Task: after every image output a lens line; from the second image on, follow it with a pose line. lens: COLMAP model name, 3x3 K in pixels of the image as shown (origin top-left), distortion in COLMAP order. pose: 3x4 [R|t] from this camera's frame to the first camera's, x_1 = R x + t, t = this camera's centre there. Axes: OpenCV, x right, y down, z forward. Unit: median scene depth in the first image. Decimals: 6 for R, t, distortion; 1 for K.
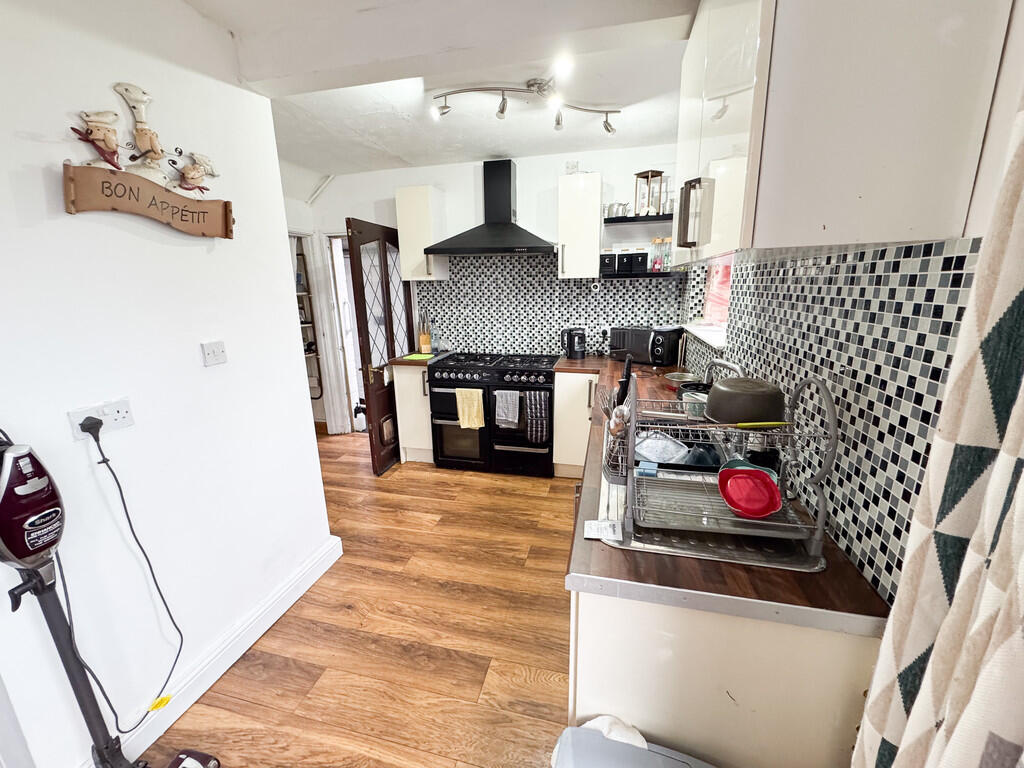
lens RADIAL K [[409.4, 0, 512.0], [0, 409.4, 384.0], [0, 0, 1]] dist [-0.003358, -0.000074]
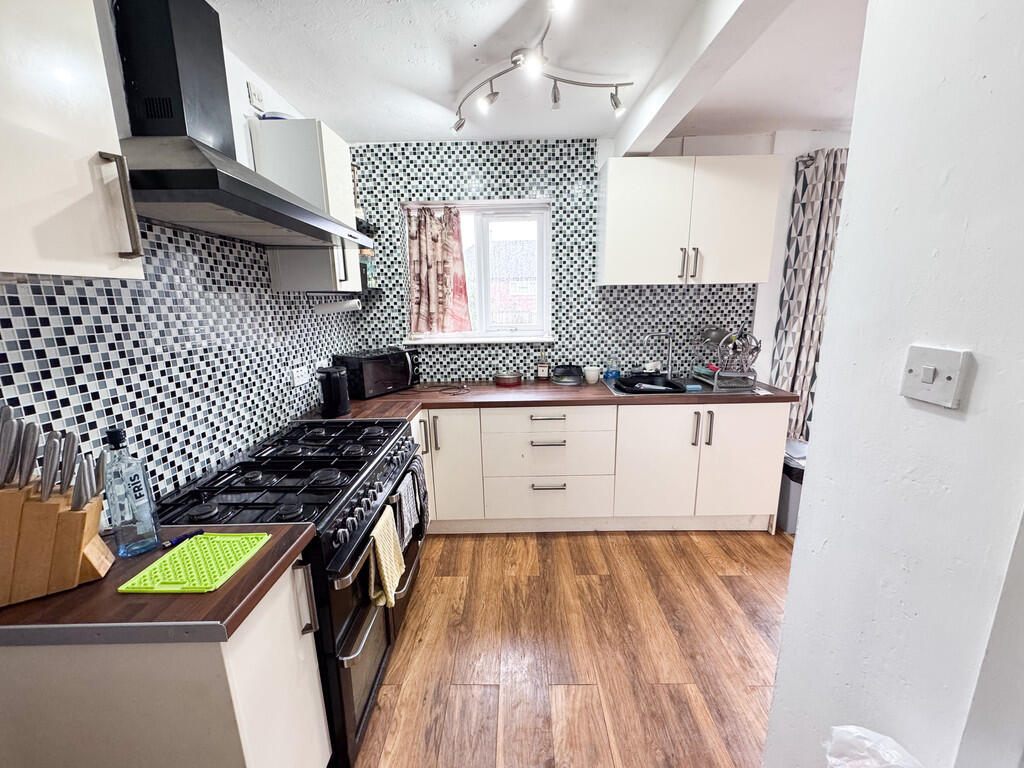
lens RADIAL K [[409.4, 0, 512.0], [0, 409.4, 384.0], [0, 0, 1]] dist [-0.003358, -0.000074]
pose [[-0.233007, -0.180613, 0.955556, -0.552906], [0.249963, 0.938464, 0.238335, -0.204432], [-0.939801, 0.294388, -0.173522, 0.890199]]
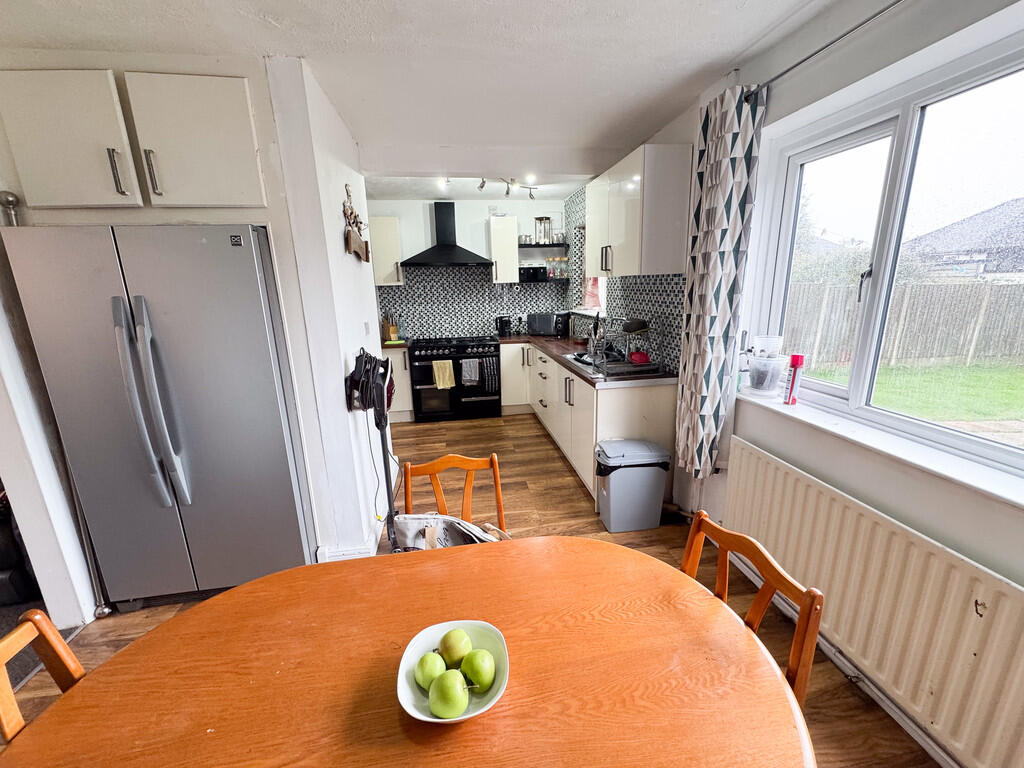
lens RADIAL K [[409.4, 0, 512.0], [0, 409.4, 384.0], [0, 0, 1]] dist [-0.003358, -0.000074]
pose [[0.924267, -0.099341, 0.368594, -0.412768], [0.102361, 0.994682, 0.011403, 0.101381], [-0.367767, 0.027190, 0.929521, -0.416626]]
